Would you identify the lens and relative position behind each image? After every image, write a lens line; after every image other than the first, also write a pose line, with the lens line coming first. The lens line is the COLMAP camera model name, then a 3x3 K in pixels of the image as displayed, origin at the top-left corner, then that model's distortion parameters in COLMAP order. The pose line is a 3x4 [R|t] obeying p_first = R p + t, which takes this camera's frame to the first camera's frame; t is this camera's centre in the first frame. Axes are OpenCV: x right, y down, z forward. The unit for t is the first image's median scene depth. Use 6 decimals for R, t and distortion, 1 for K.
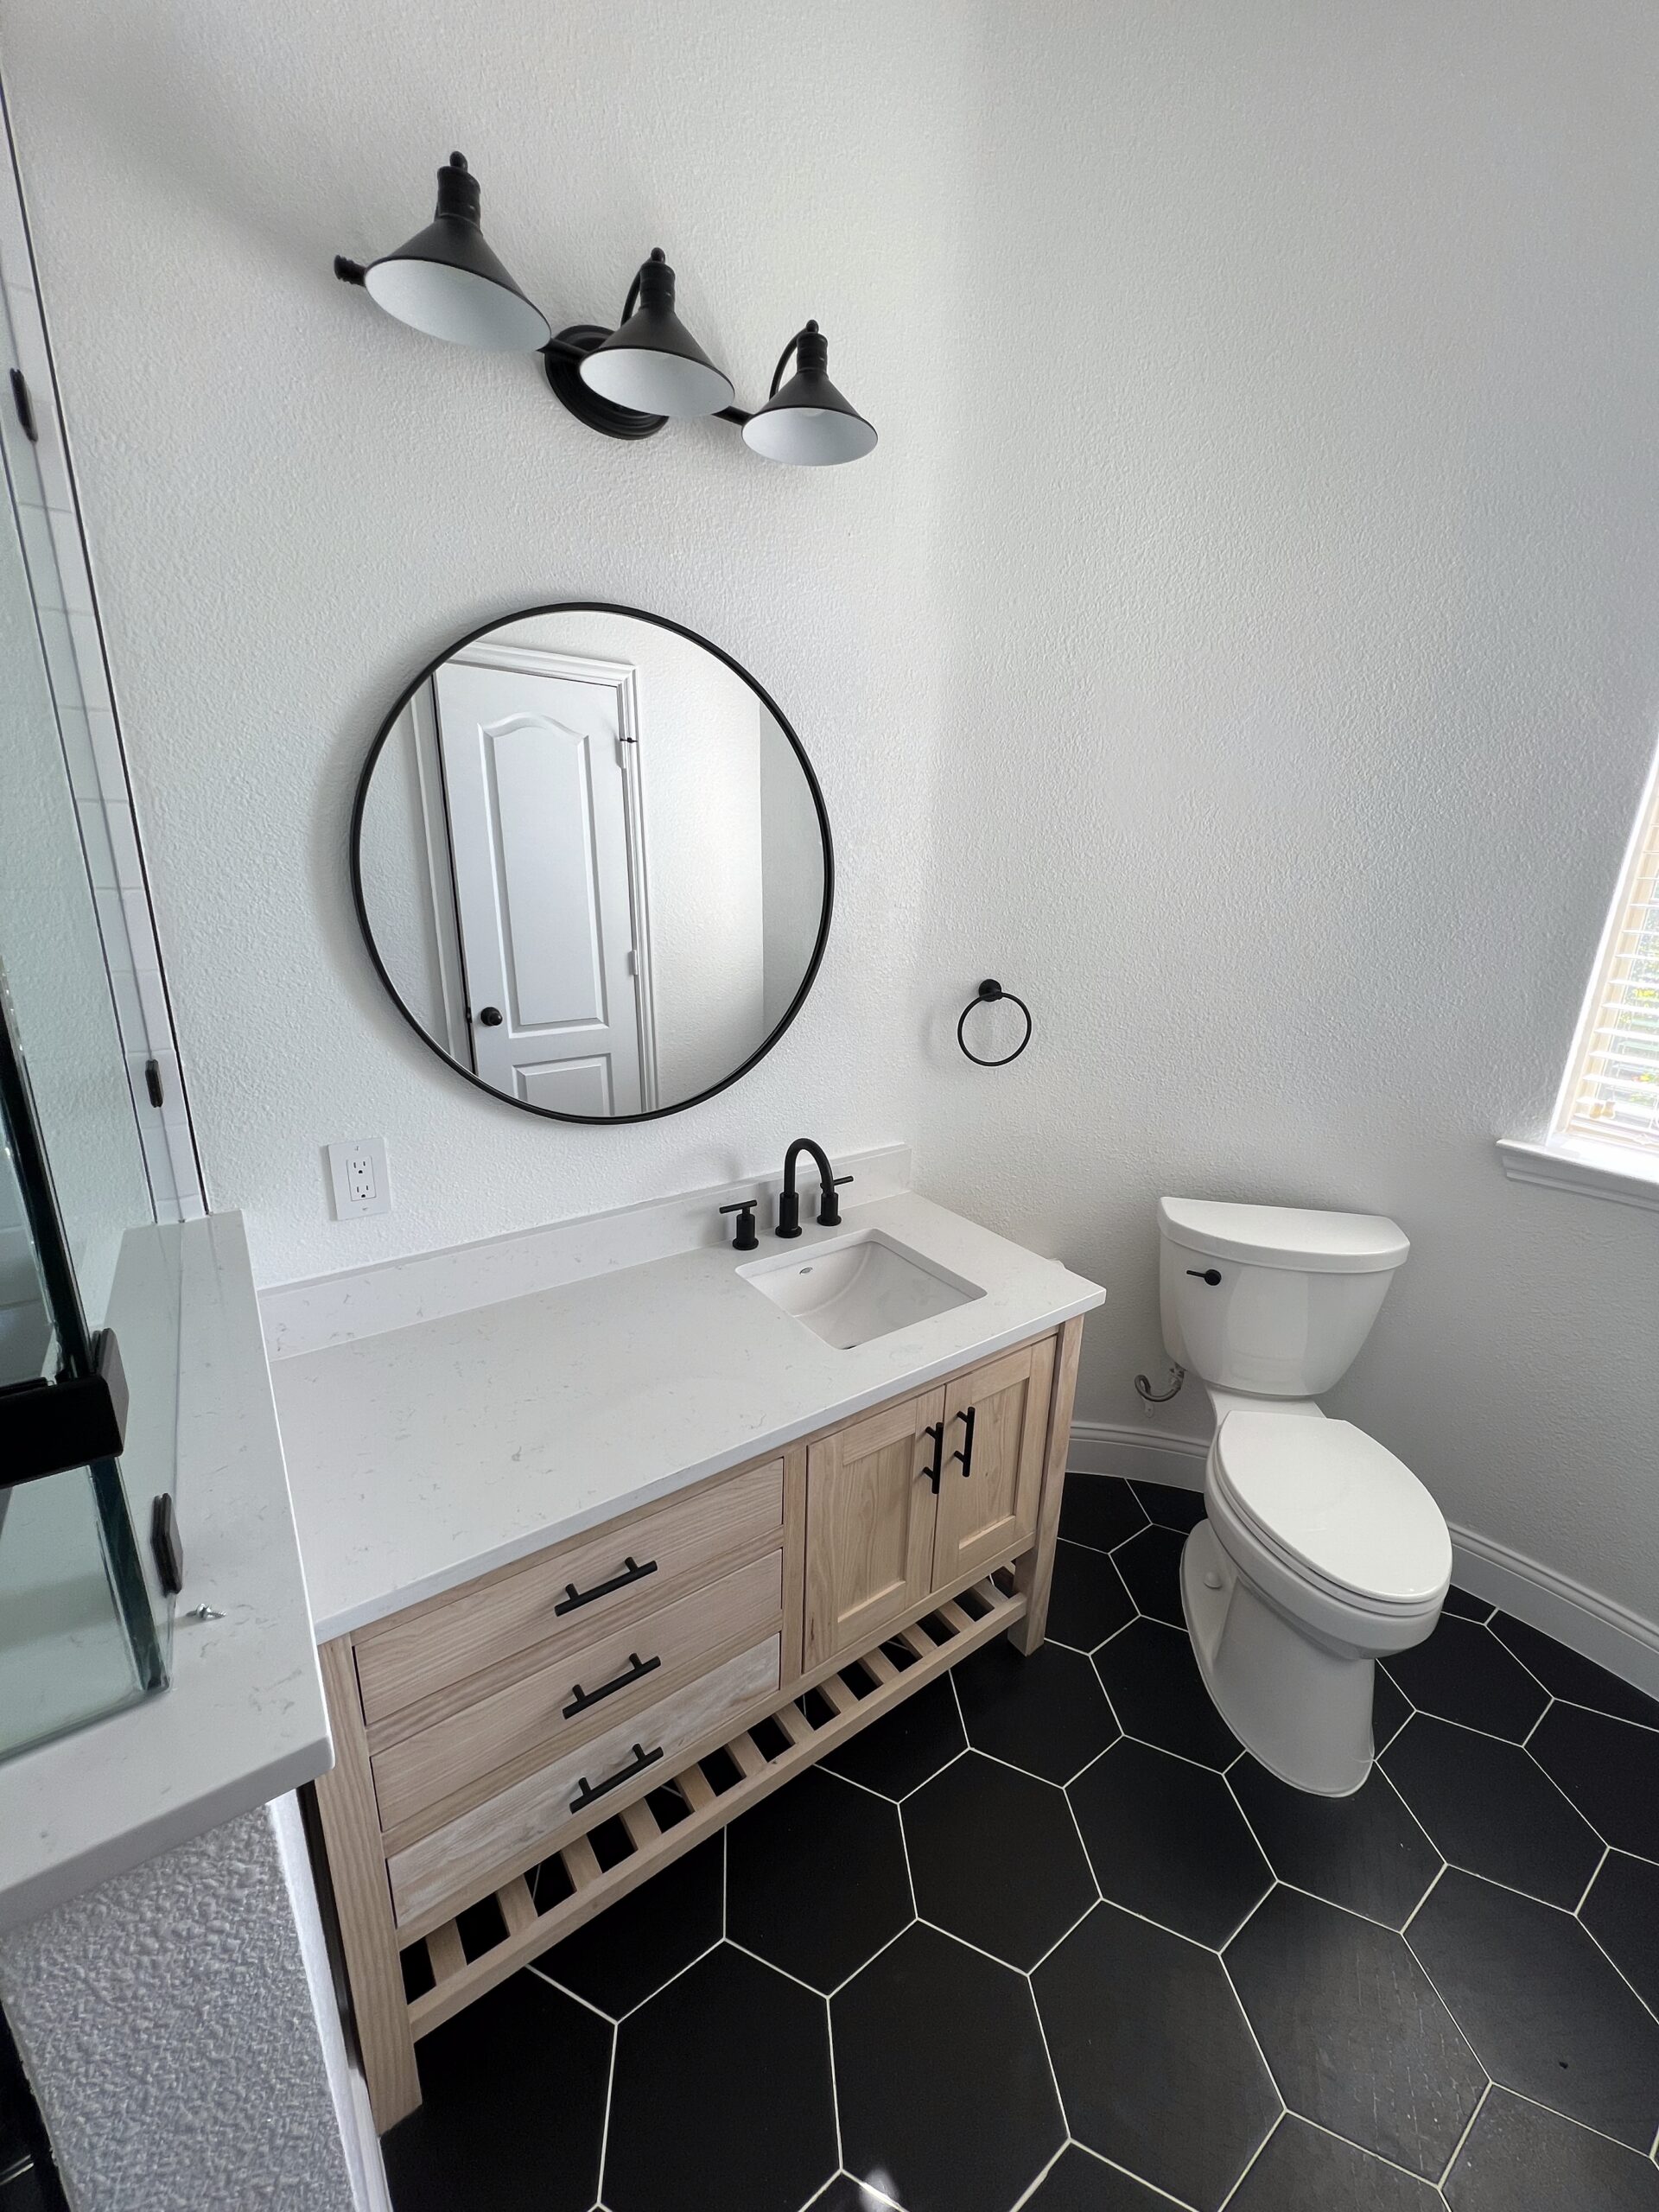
lens RADIAL K [[876.2, 0, 828.8], [0, 876.2, 1096.1], [0, 0, 1]] dist [-0.000643, -0.000322]
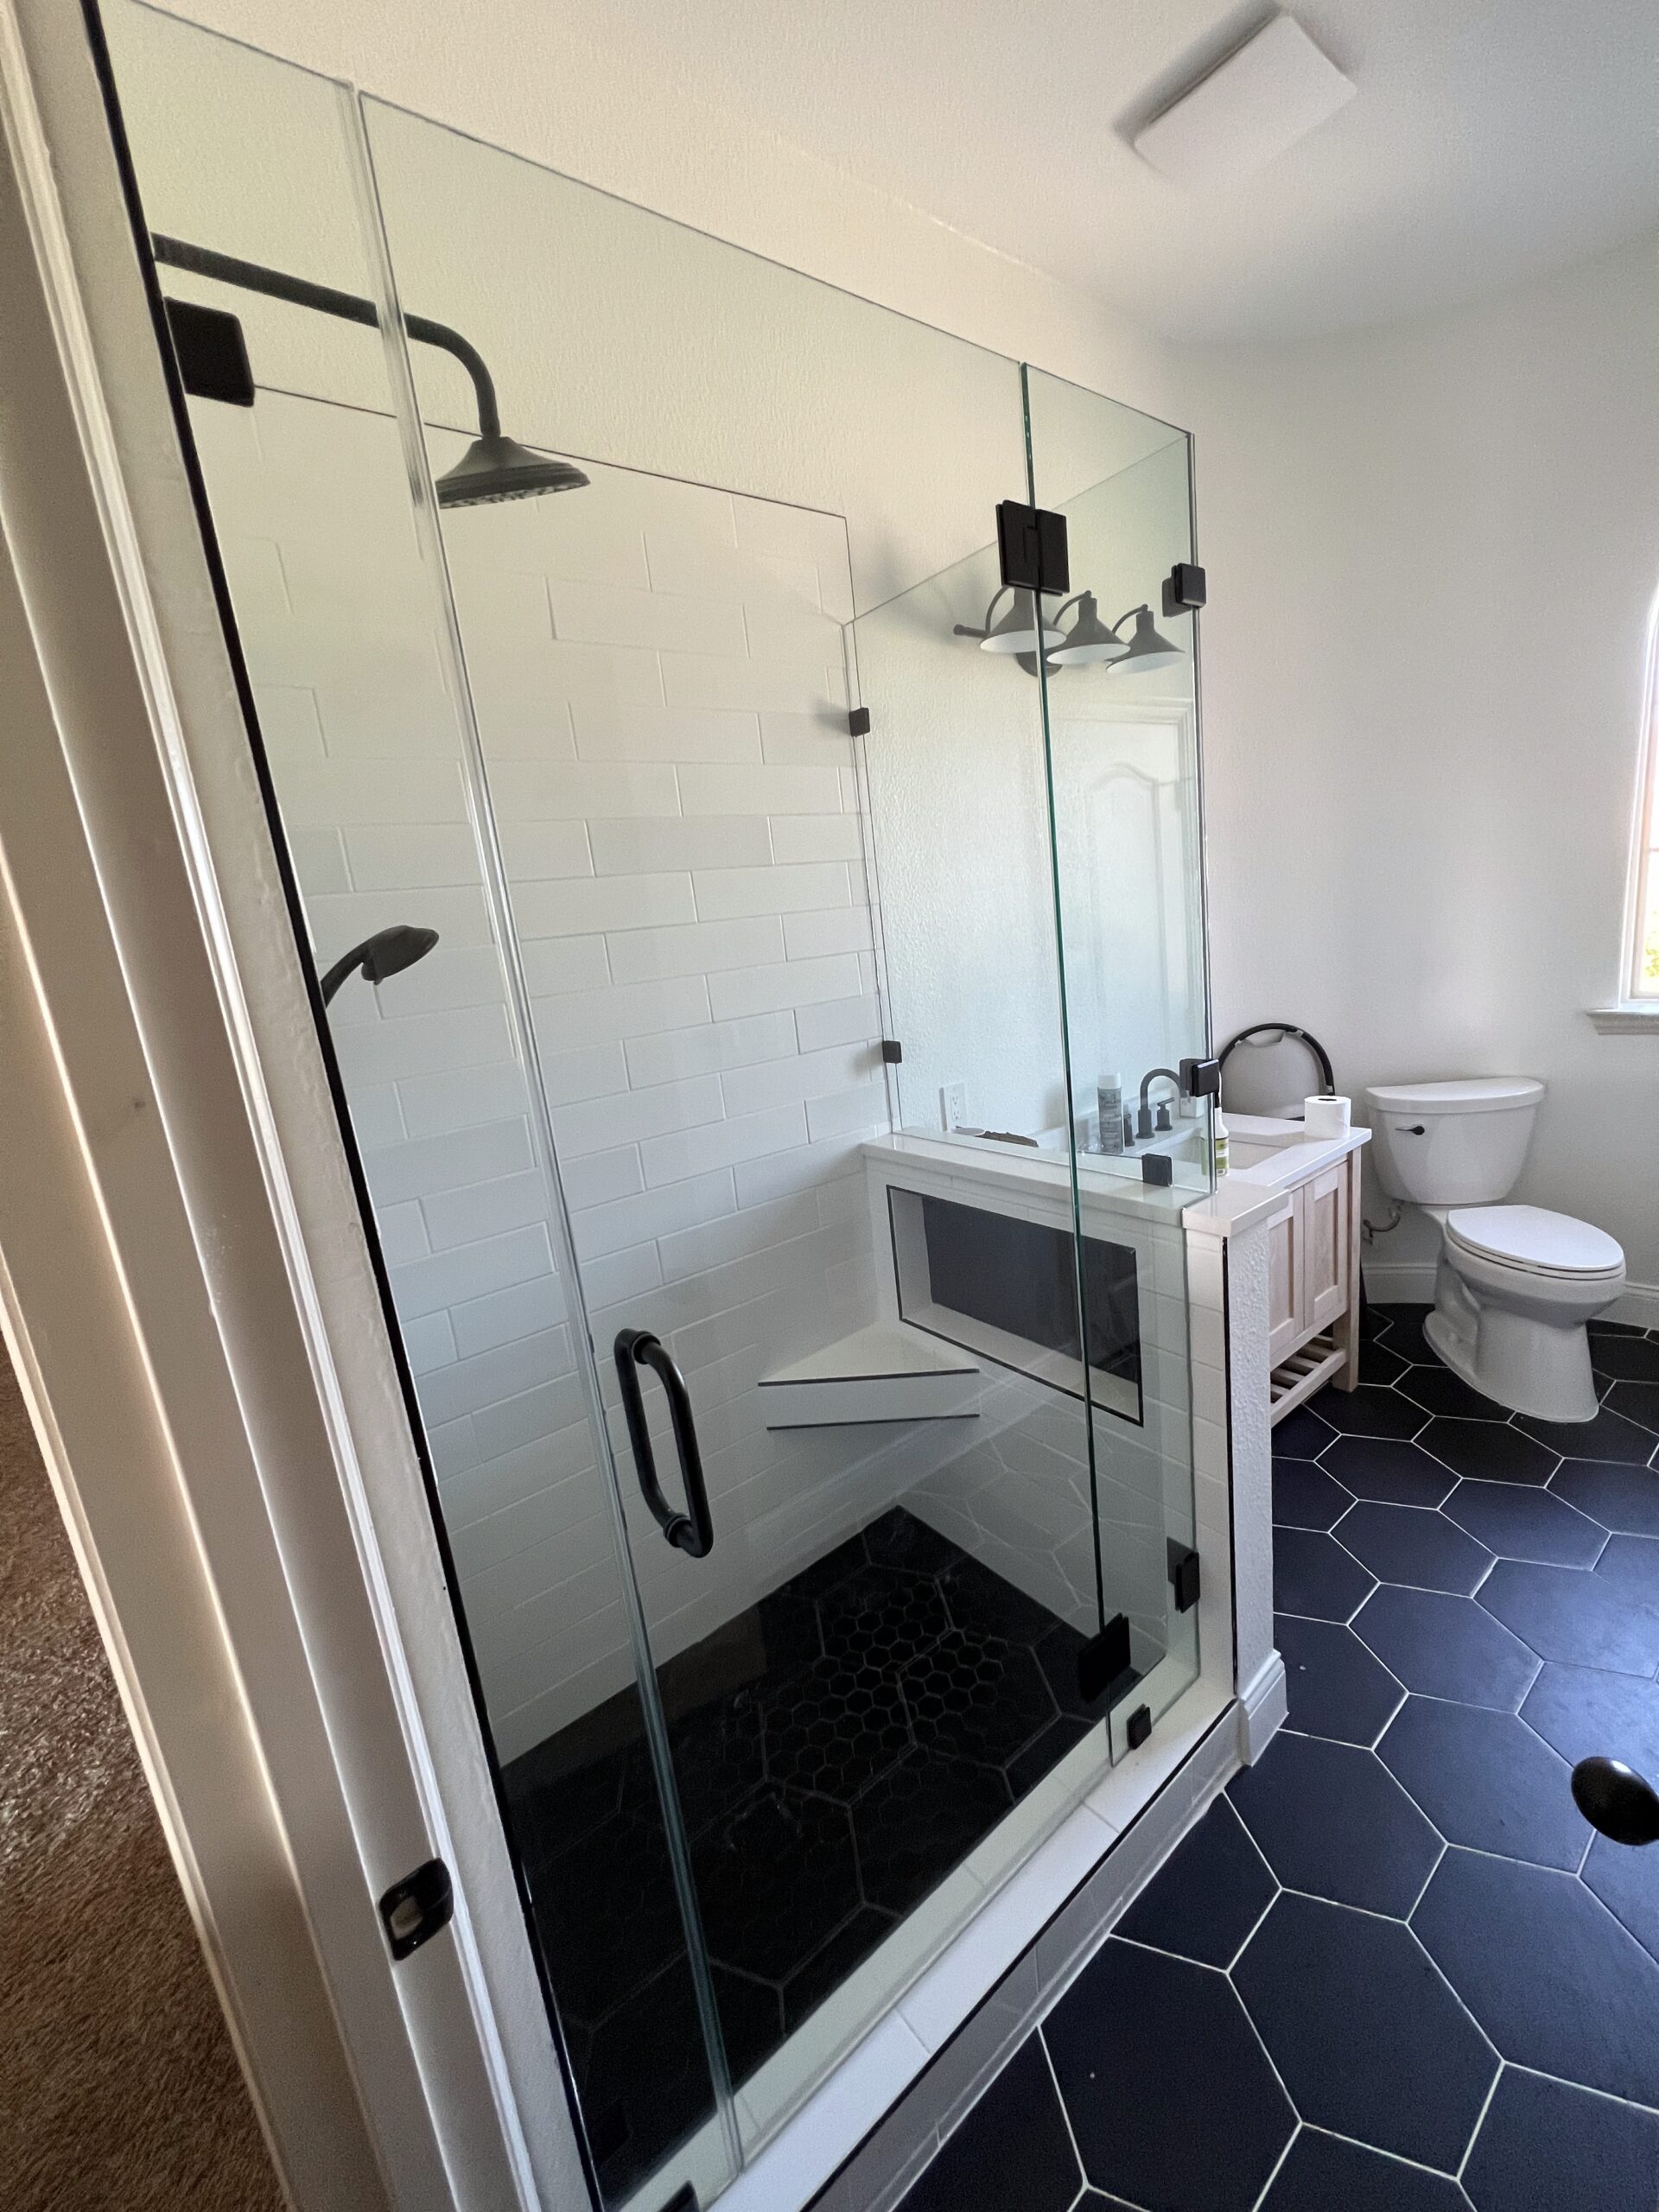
lens RADIAL K [[887.4, 0, 829.5], [0, 887.4, 1106.0], [0, 0, 1]] dist [0.001906, 0.000278]
pose [[0.989157, -0.146289, 0.012966, -0.665729], [0.146848, 0.986431, -0.073408, 0.151877], [-0.002051, 0.074516, 0.997218, -0.605077]]
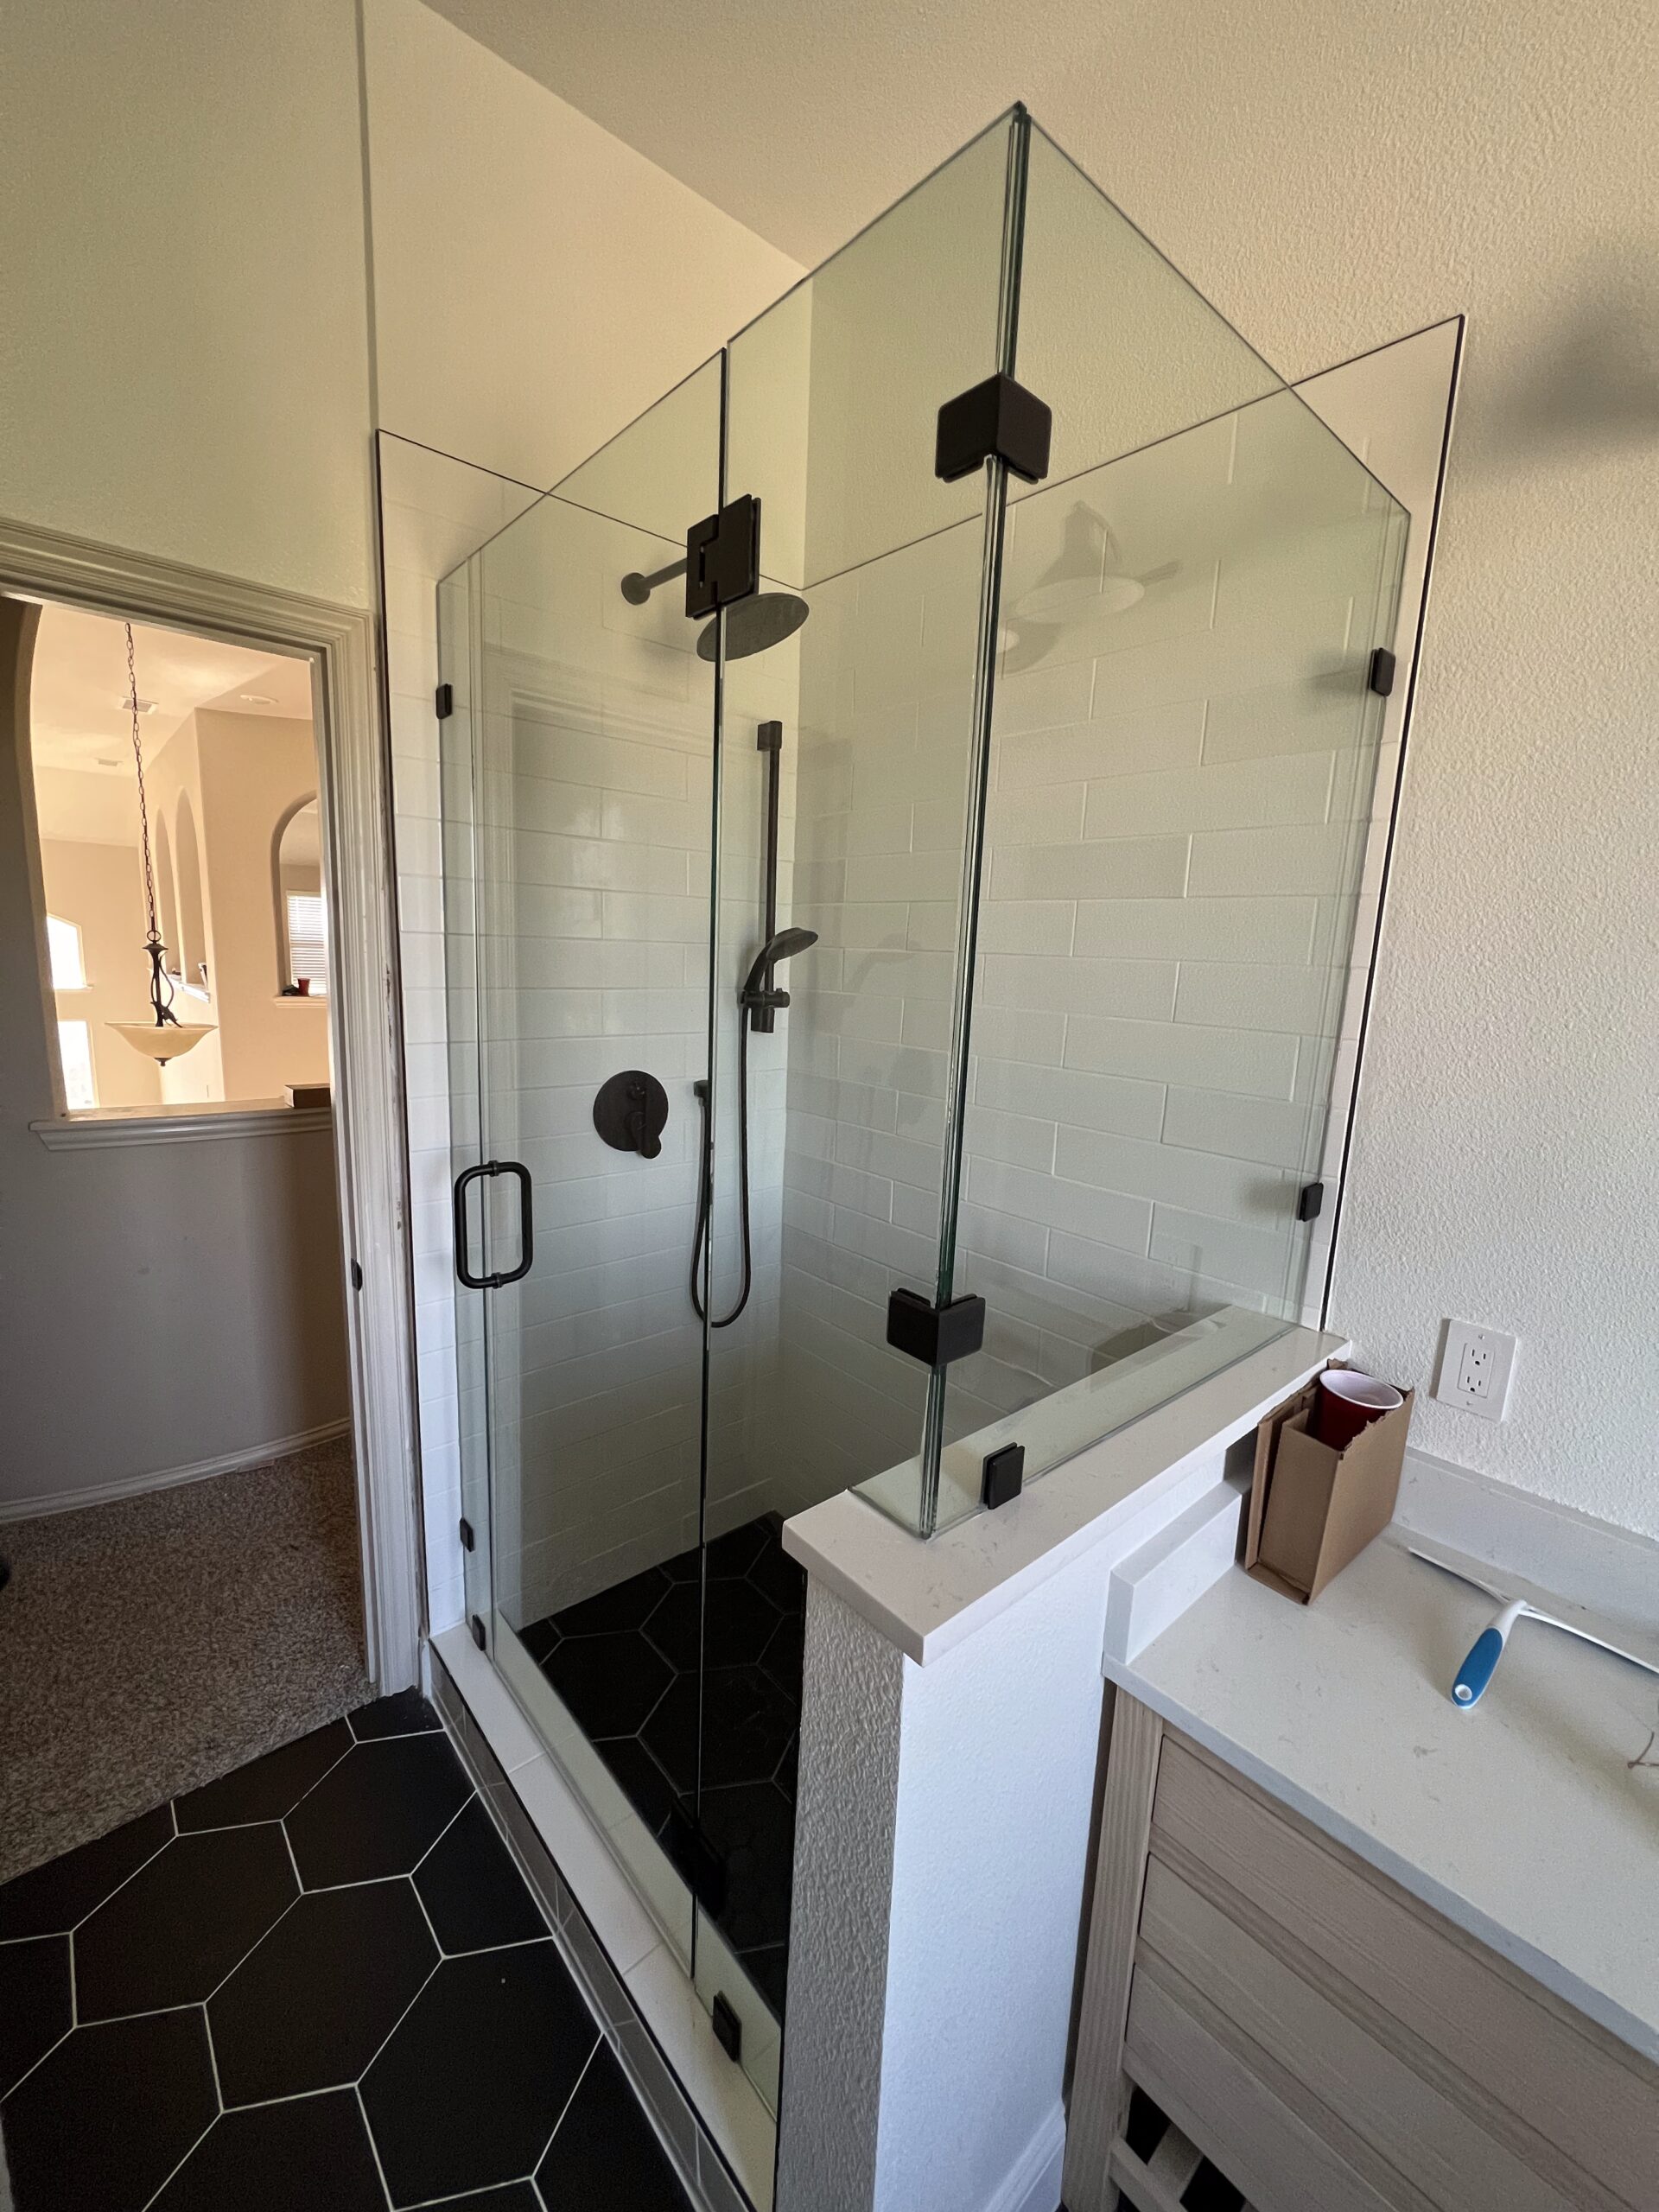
lens RADIAL K [[876.2, 0, 828.8], [0, 876.2, 1096.1], [0, 0, 1]] dist [-0.000643, -0.000322]
pose [[0.115969, 0.141225, -0.983162, 0.197022], [-0.312855, 0.944649, 0.098790, -0.044665], [0.942695, 0.296130, 0.153733, 0.132895]]
